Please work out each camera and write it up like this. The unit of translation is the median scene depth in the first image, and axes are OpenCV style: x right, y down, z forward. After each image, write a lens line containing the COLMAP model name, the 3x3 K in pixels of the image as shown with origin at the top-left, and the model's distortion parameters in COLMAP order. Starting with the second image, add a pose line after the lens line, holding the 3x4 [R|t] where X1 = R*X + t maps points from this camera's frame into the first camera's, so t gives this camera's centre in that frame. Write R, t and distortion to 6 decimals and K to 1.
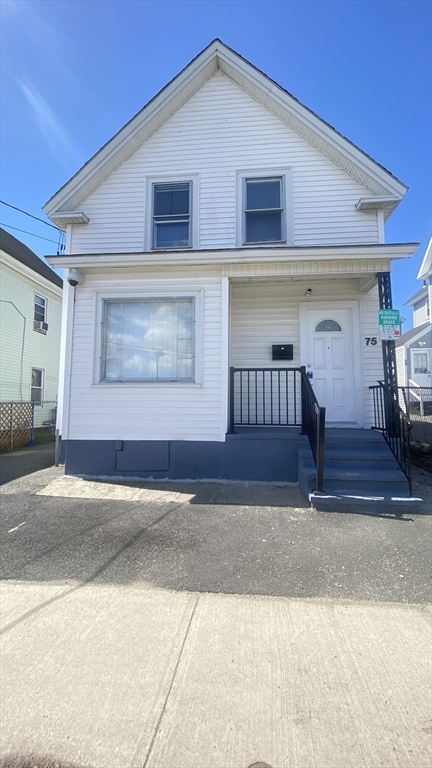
lens RADIAL K [[314.3, 0, 219.6], [0, 314.3, 384.5], [0, 0, 1]] dist [0.000633, -0.007242]
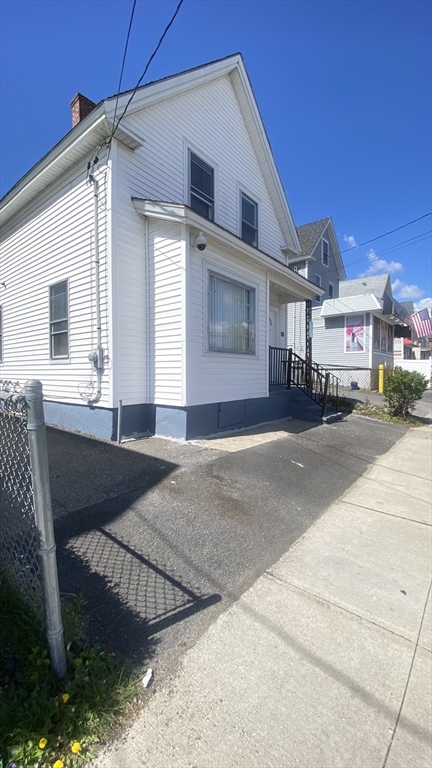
lens RADIAL K [[314.3, 0, 218.7], [0, 314.3, 381.6], [0, 0, 1]] dist [0.000633, -0.007242]
pose [[0.542104, -0.031439, 0.839723, -1.278549], [-0.070104, 0.994124, 0.082477, 0.006291], [-0.837382, -0.103579, 0.536715, 0.389632]]
